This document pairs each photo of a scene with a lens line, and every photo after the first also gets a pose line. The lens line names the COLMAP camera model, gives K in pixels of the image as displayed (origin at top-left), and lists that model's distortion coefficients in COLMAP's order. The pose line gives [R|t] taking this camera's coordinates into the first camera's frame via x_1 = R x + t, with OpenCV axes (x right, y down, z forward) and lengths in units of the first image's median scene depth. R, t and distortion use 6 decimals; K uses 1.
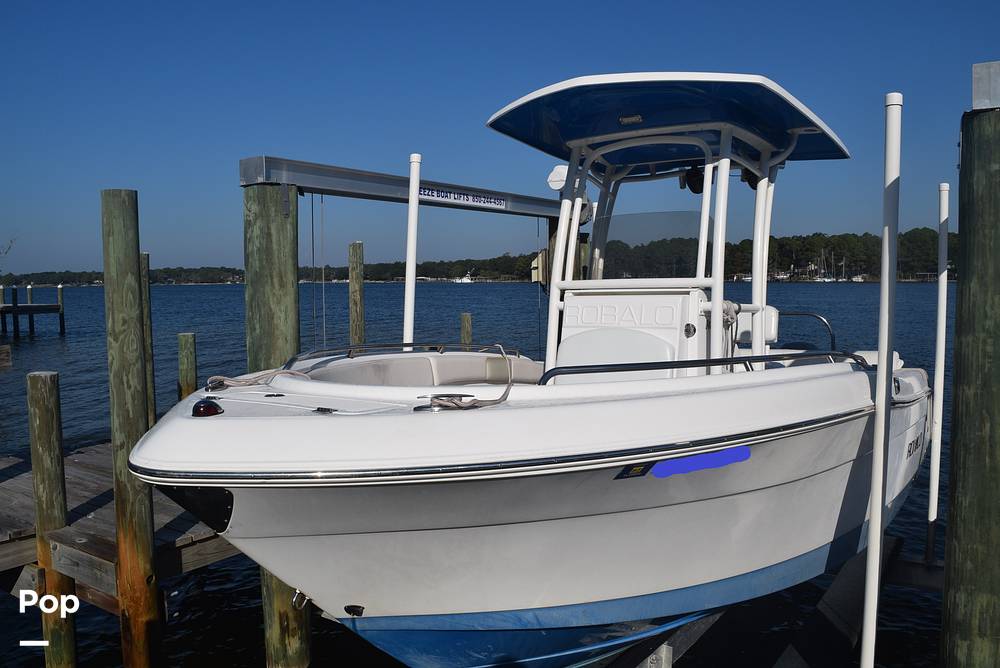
lens RADIAL K [[790.7, 0, 494.2], [0, 790.7, 337.2], [0, 0, 1]] dist [-0.096629, 0.026318]
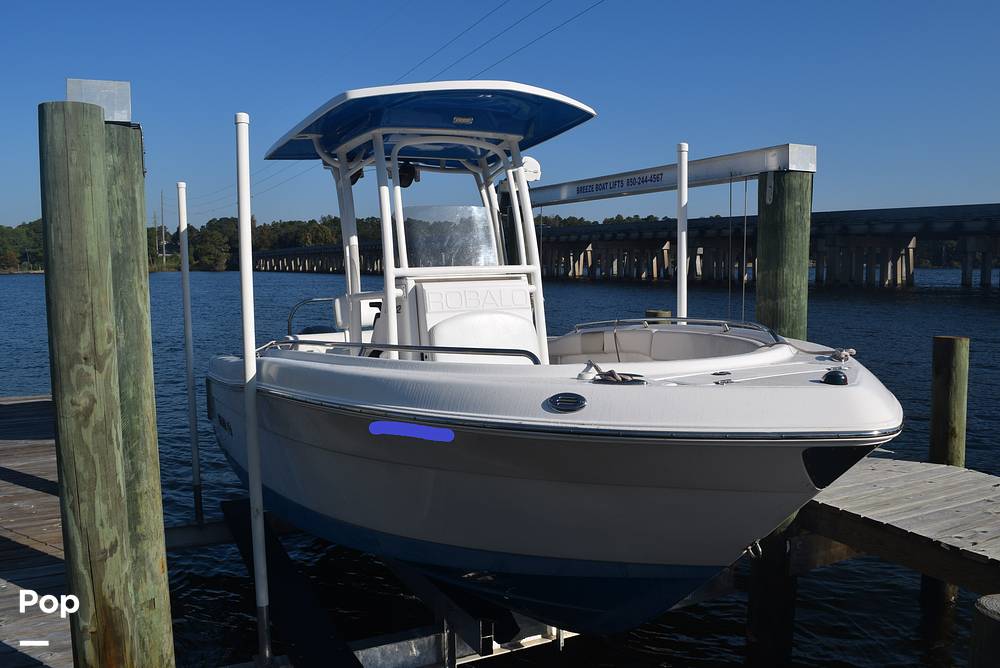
lens RADIAL K [[790.7, 0, 501.4], [0, 790.7, 336.6], [0, 0, 1]] dist [-0.096629, 0.026318]
pose [[0.492270, -0.072977, 0.867378, -0.752529], [0.063340, 0.996841, 0.047922, -0.025540], [-0.868135, 0.031349, 0.495337, 0.409719]]
